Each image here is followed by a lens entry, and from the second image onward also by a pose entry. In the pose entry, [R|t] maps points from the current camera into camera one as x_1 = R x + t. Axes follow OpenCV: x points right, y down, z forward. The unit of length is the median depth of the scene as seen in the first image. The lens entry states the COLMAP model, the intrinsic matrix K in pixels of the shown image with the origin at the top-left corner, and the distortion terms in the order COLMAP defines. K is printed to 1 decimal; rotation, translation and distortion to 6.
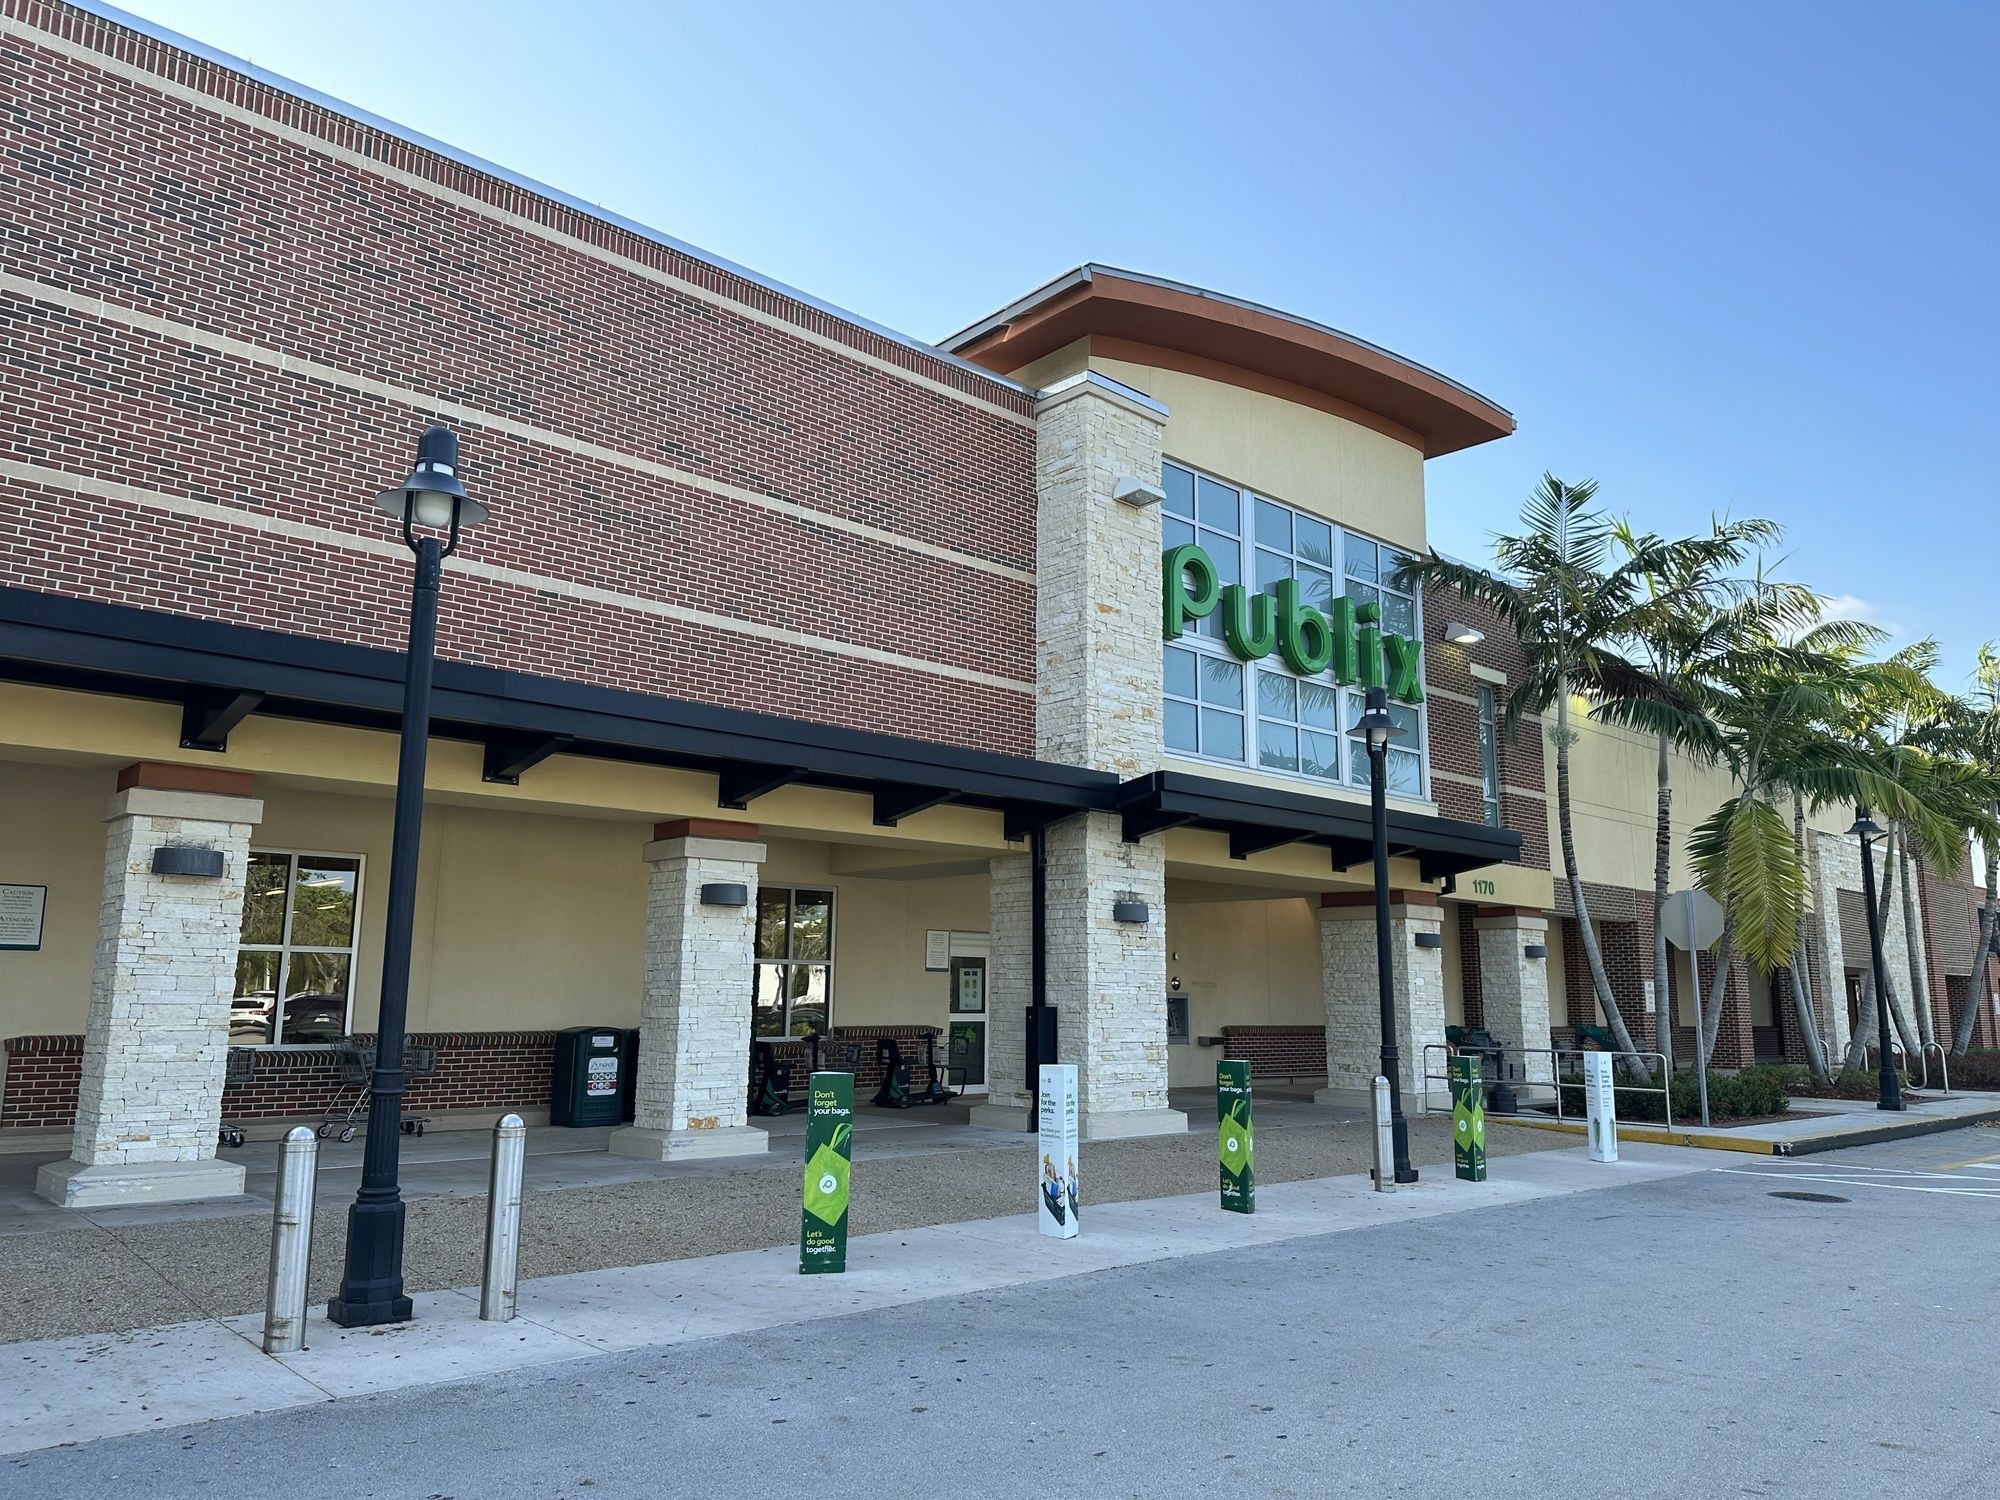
lens RADIAL K [[1451.9, 0, 1001.4], [0, 1451.9, 740.1], [0, 0, 1]] dist [0.060769, -0.009366]
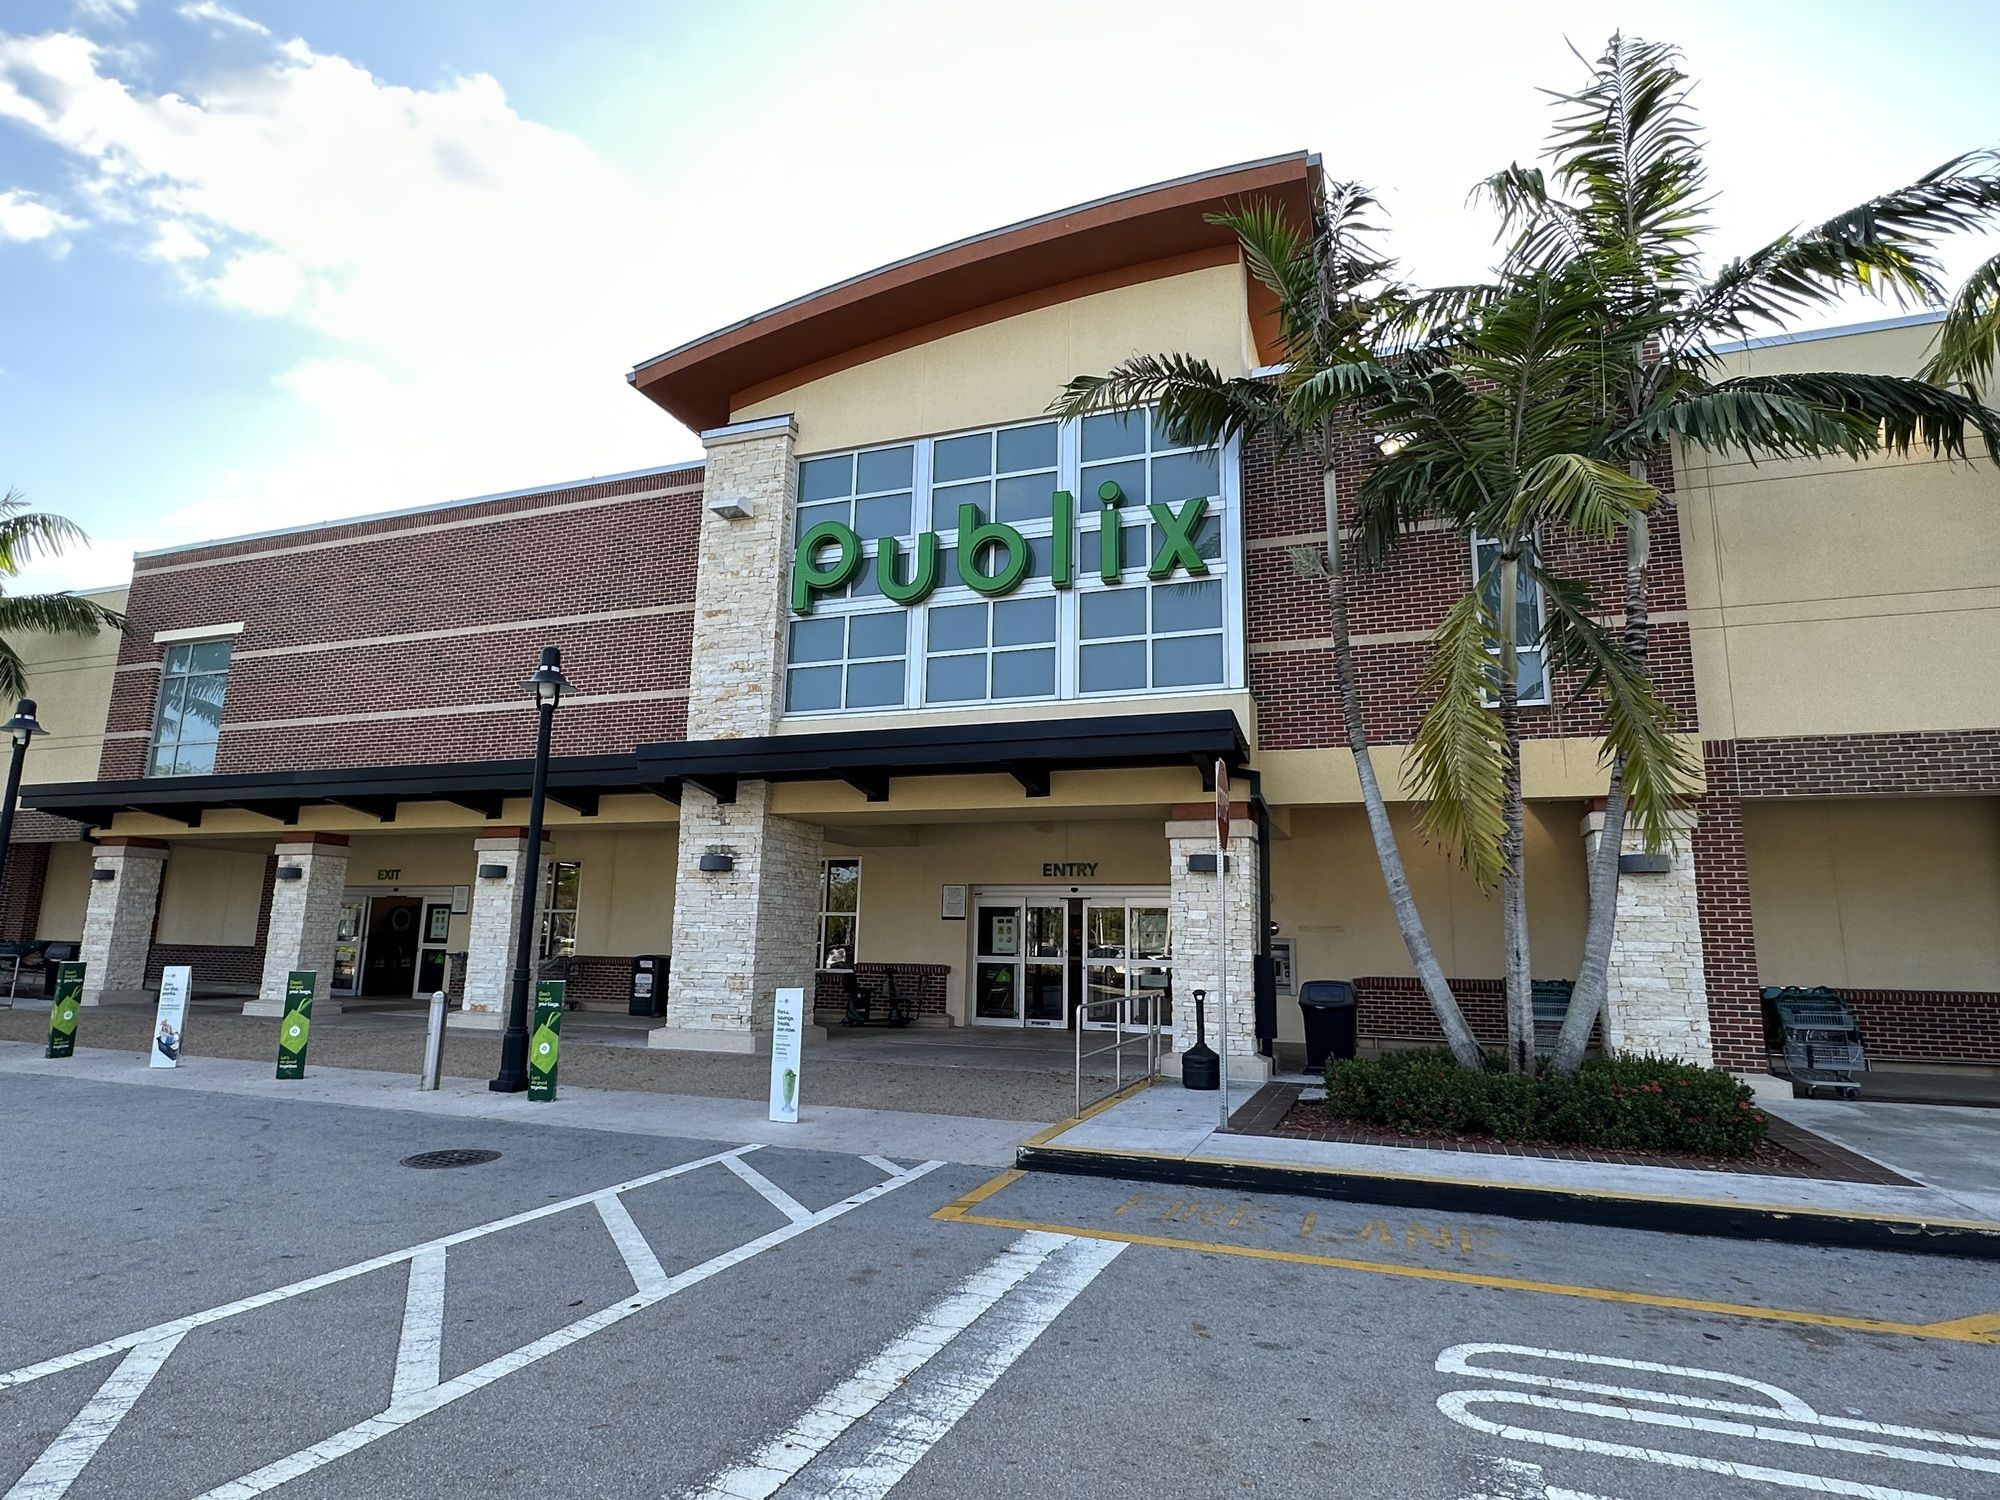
lens RADIAL K [[1043.8, 0, 1005.8], [0, 1043.8, 771.3], [0, 0, 1]] dist [-0.031643, 0.000636]
pose [[0.468941, -0.147823, -0.870772, 0.949308], [0.144235, 0.985477, -0.089620, 0.156122], [0.871373, -0.083570, 0.483451, 0.809575]]
